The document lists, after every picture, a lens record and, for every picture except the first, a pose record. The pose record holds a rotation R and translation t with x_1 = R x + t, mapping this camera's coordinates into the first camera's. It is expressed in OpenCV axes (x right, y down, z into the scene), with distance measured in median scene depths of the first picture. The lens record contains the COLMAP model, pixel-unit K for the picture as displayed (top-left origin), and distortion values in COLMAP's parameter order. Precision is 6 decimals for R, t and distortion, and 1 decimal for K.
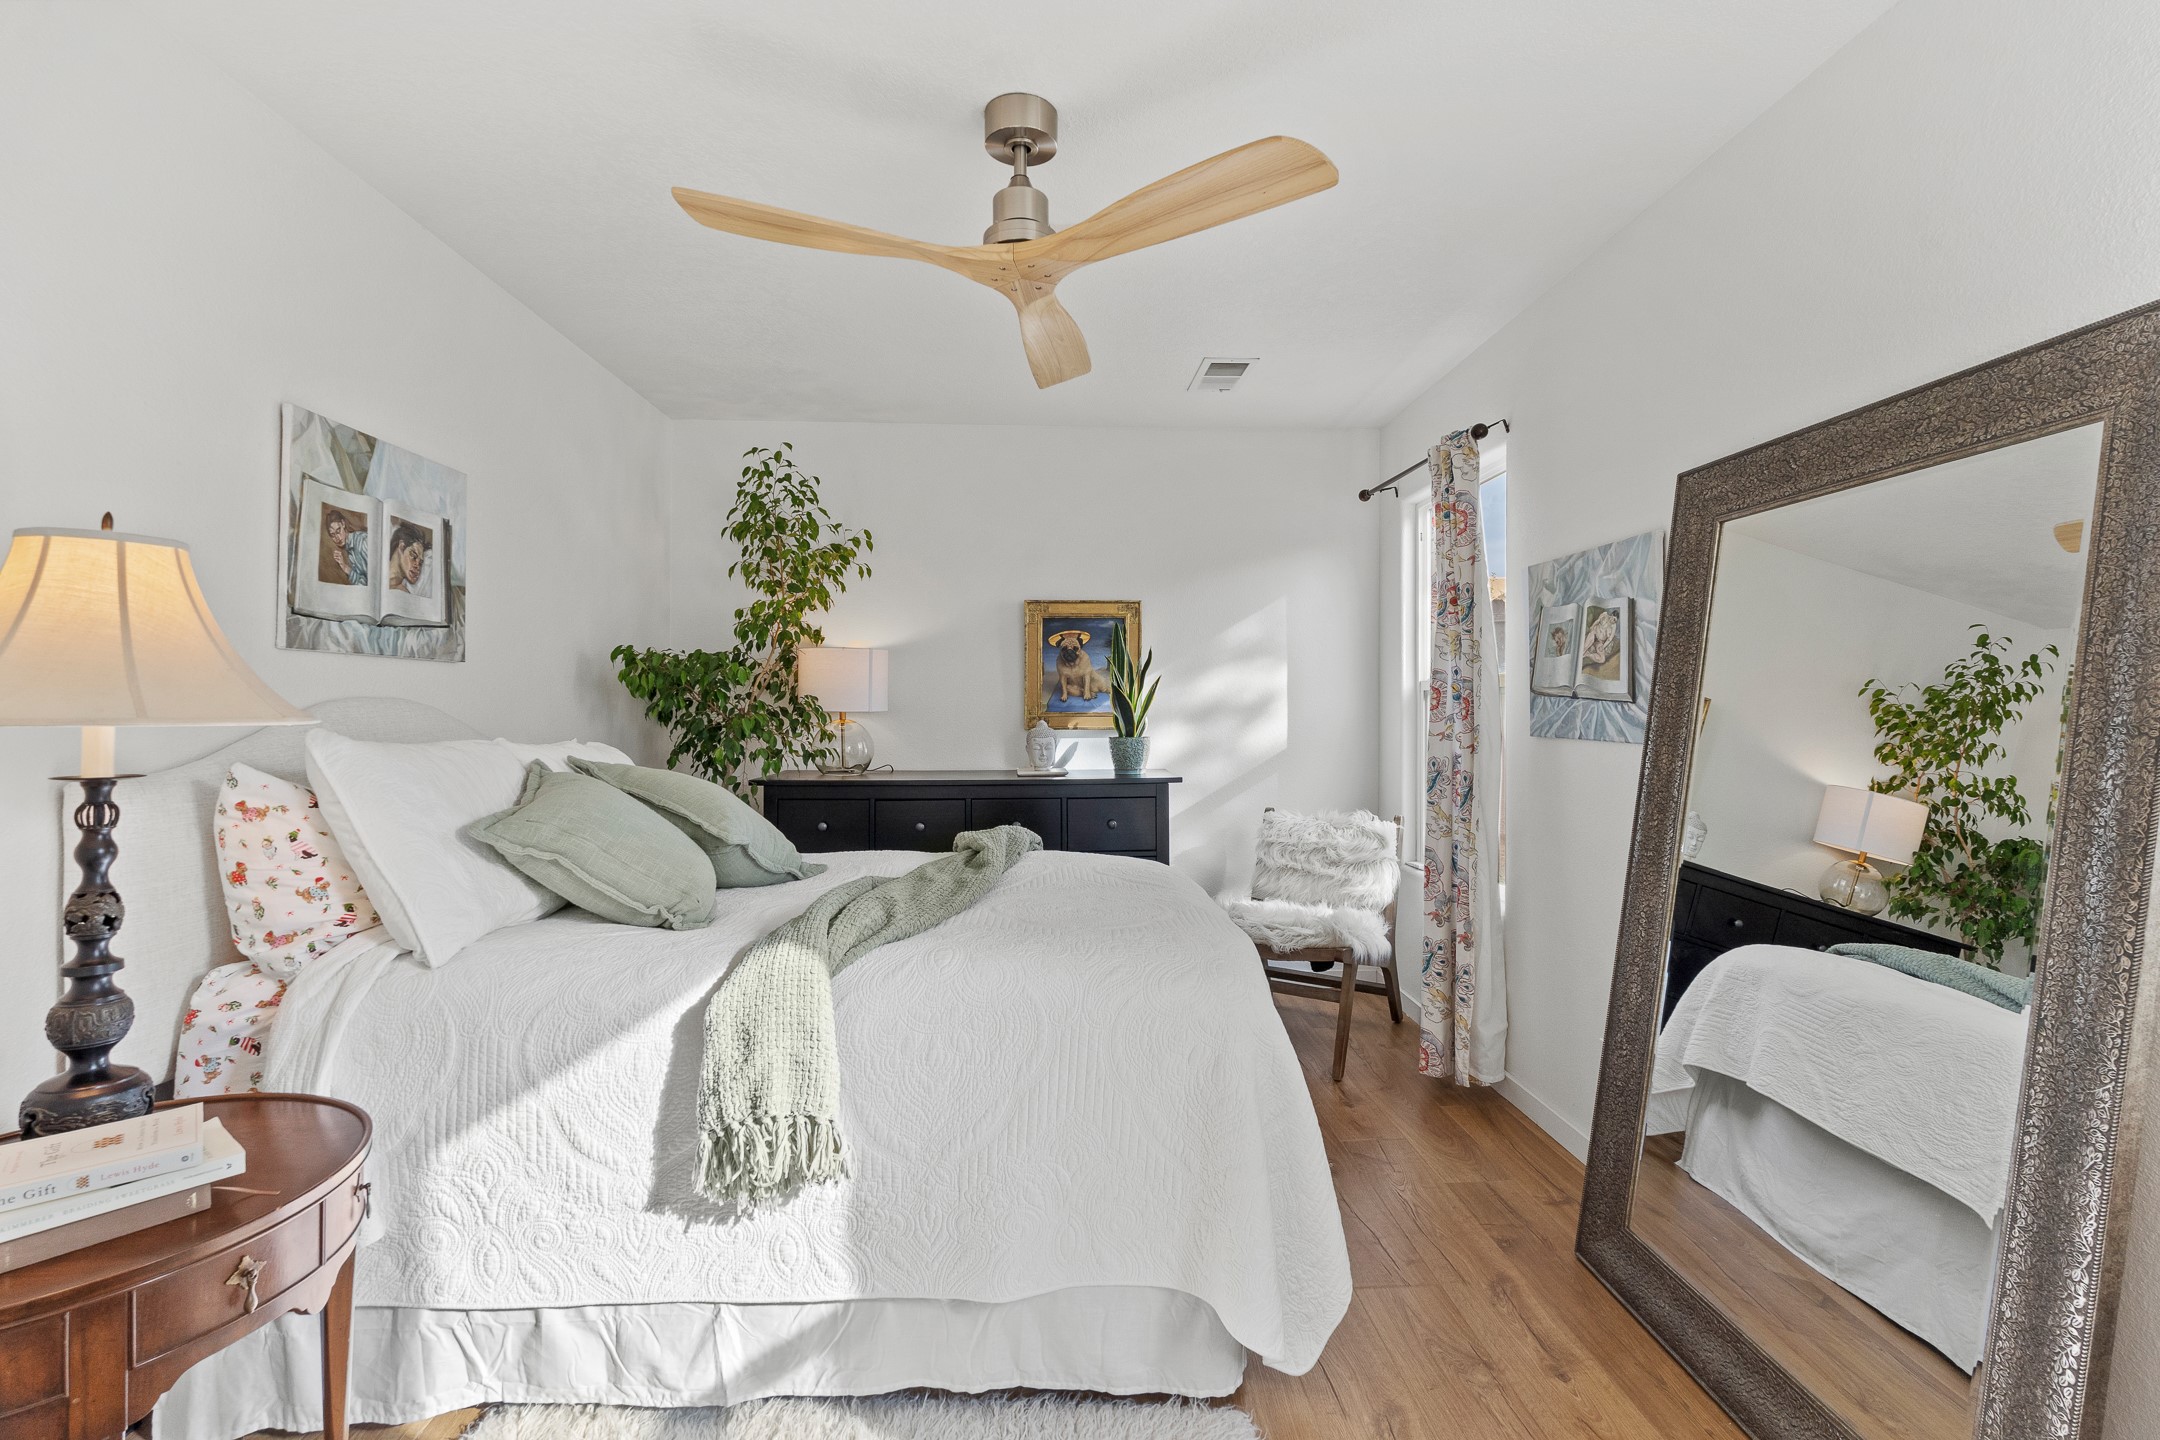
lens RADIAL K [[963.9, 0, 1084.7], [0, 963.9, 700.6], [0, 0, 1]] dist [-0.003755, 0.000389]
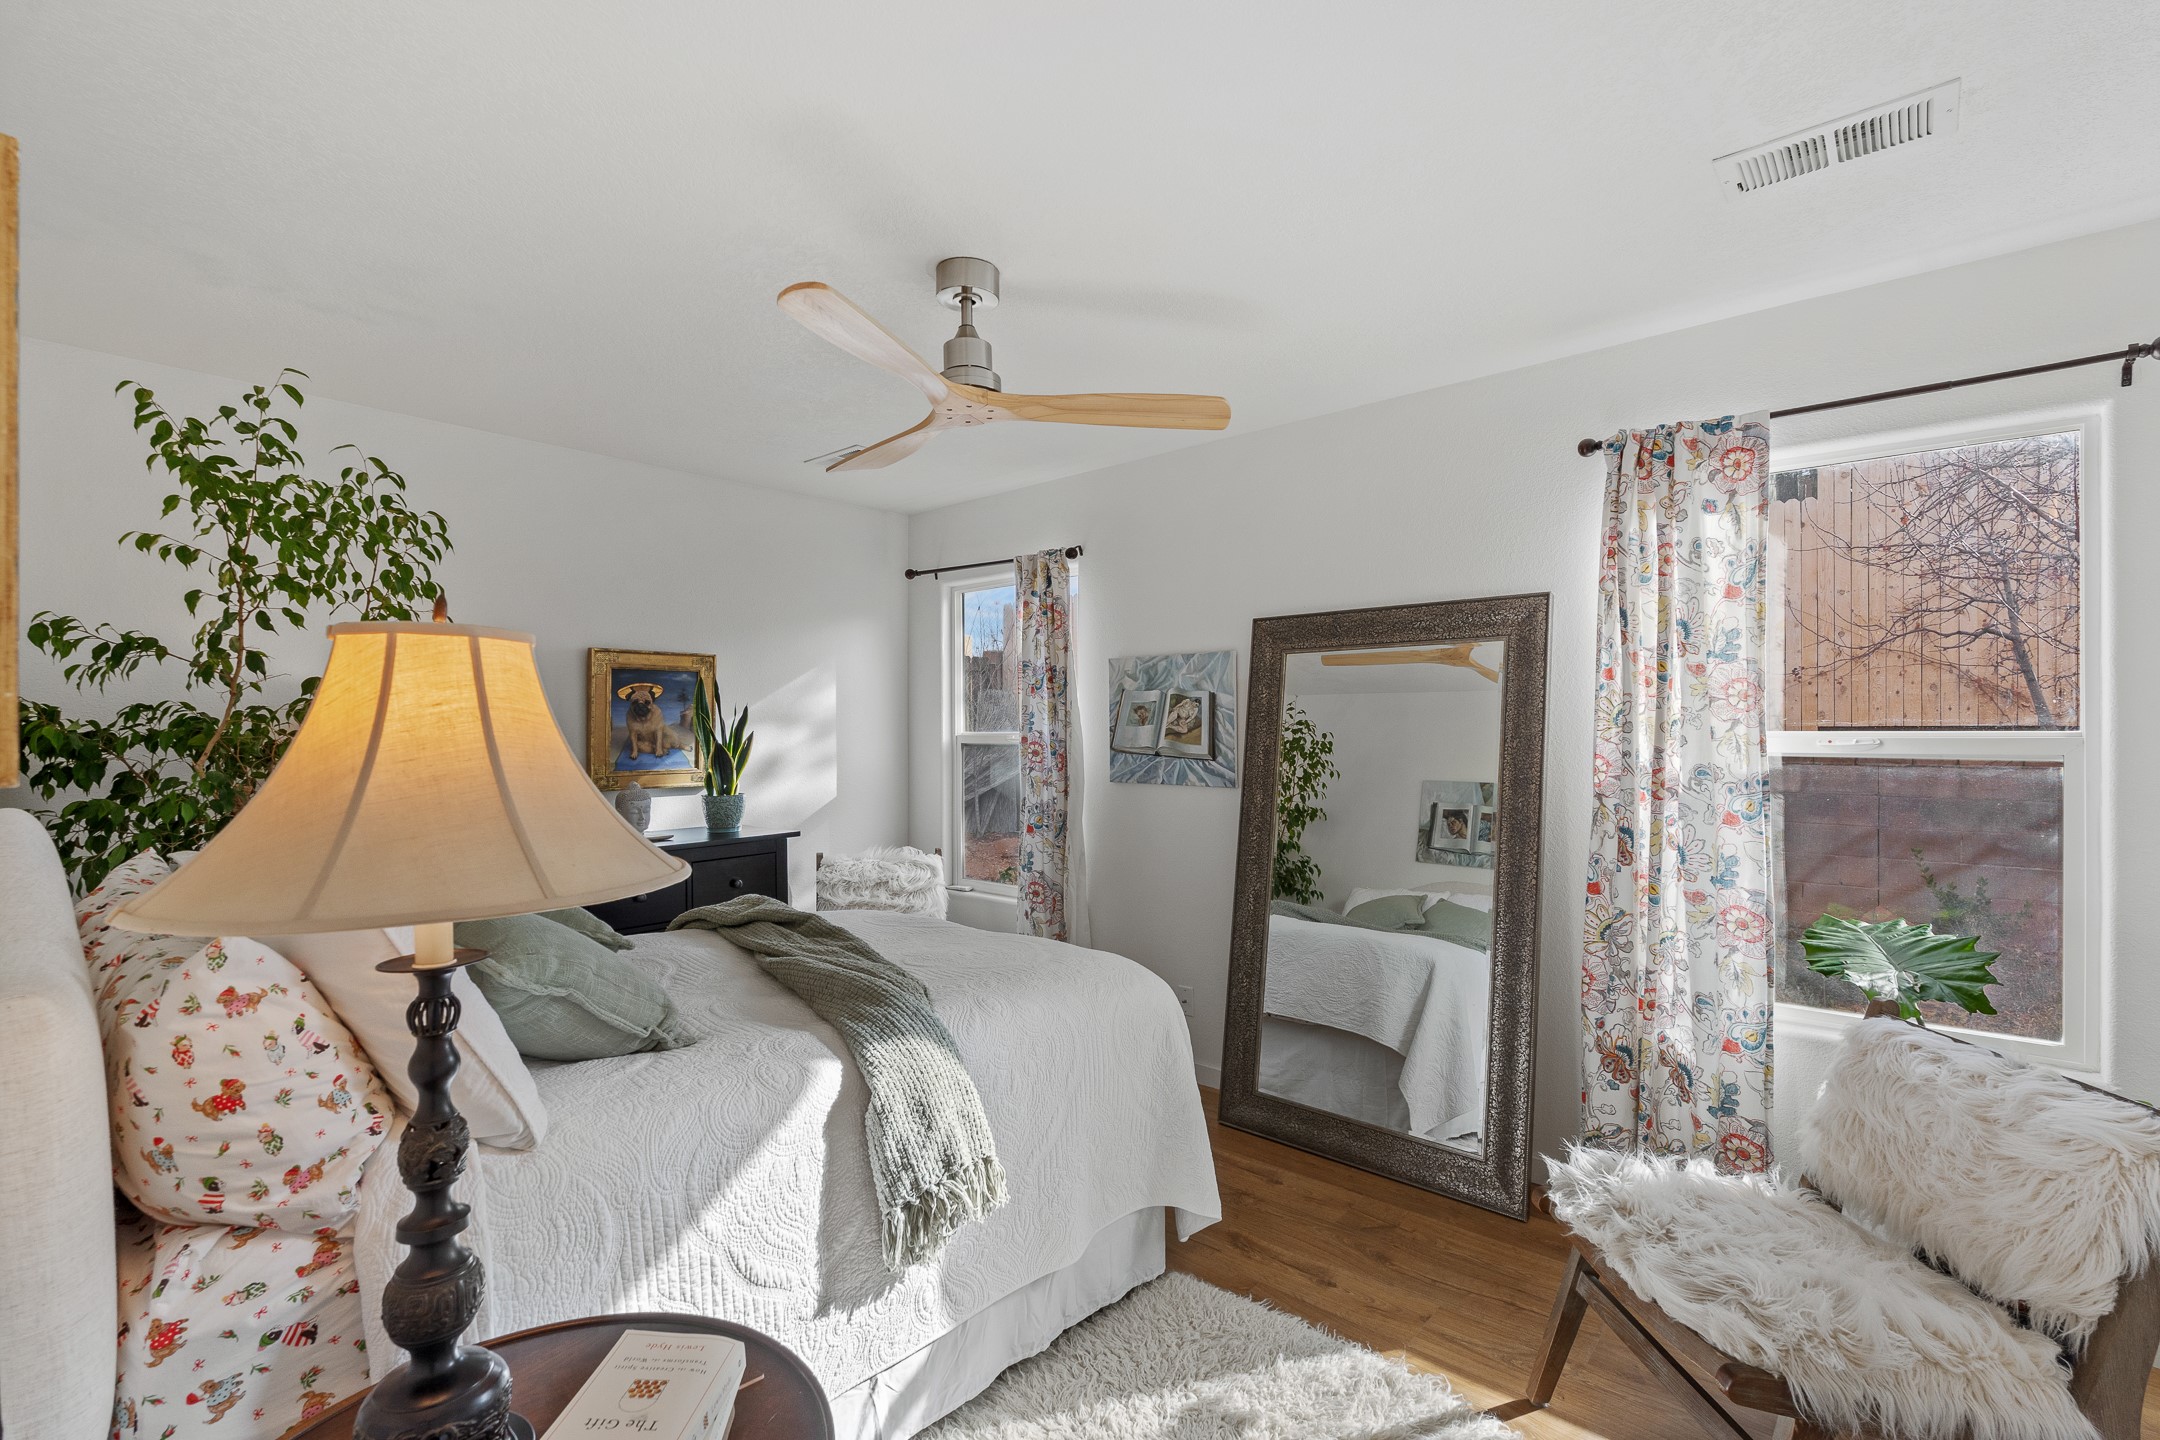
lens RADIAL K [[963.9, 0, 1080.6], [0, 963.9, 733.1], [0, 0, 1]] dist [-0.003755, 0.000389]
pose [[0.695774, -0.007612, 0.718220, -0.697727], [0.001710, 0.999959, 0.008941, -0.056594], [-0.718259, -0.004992, 0.695758, 0.084631]]
